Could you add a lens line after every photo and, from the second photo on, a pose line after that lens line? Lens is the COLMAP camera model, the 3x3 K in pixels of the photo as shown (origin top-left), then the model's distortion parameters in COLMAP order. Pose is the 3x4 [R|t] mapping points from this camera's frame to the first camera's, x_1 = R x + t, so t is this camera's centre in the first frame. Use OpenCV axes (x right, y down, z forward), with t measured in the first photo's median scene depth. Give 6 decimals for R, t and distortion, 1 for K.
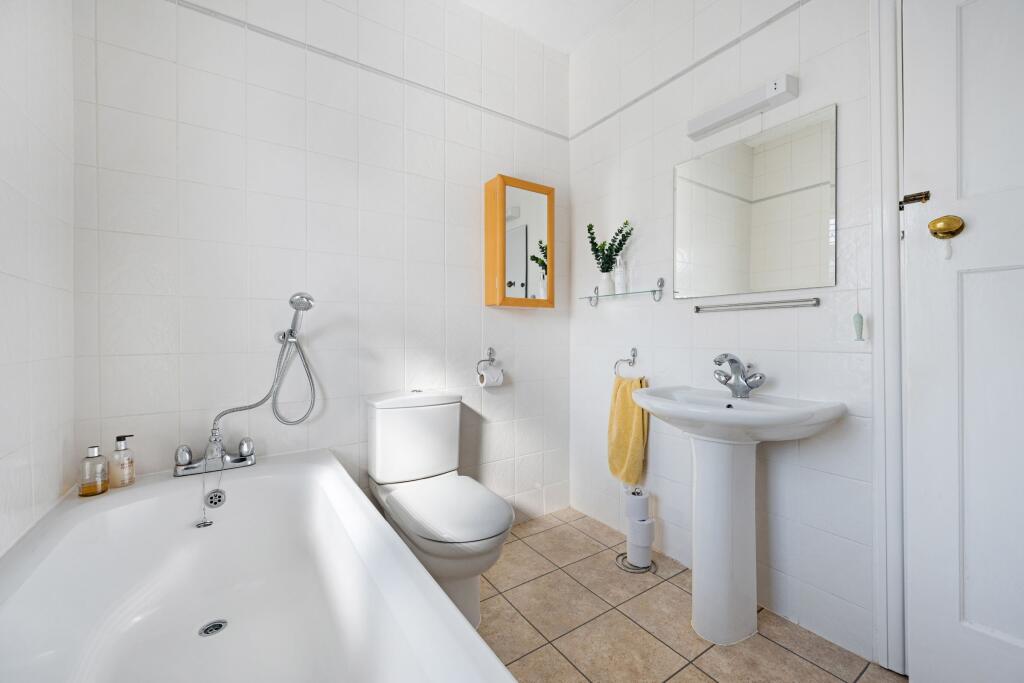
lens RADIAL K [[404.7, 0, 511.2], [0, 404.7, 336.5], [0, 0, 1]] dist [-0.012668, -0.000147]
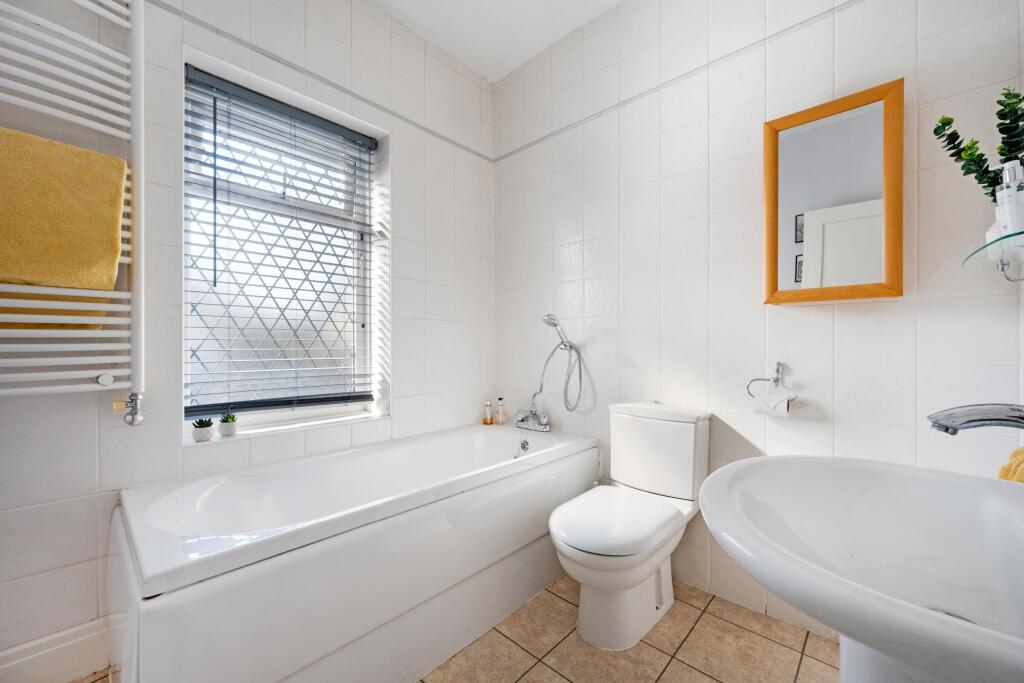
lens RADIAL K [[404.7, 0, 511.6], [0, 404.7, 343.5], [0, 0, 1]] dist [-0.012668, -0.000147]
pose [[0.224327, 0.003255, -0.974508, 0.720830], [-0.003061, 0.999992, 0.002635, -0.008709], [0.974509, 0.002392, 0.224335, 0.505388]]
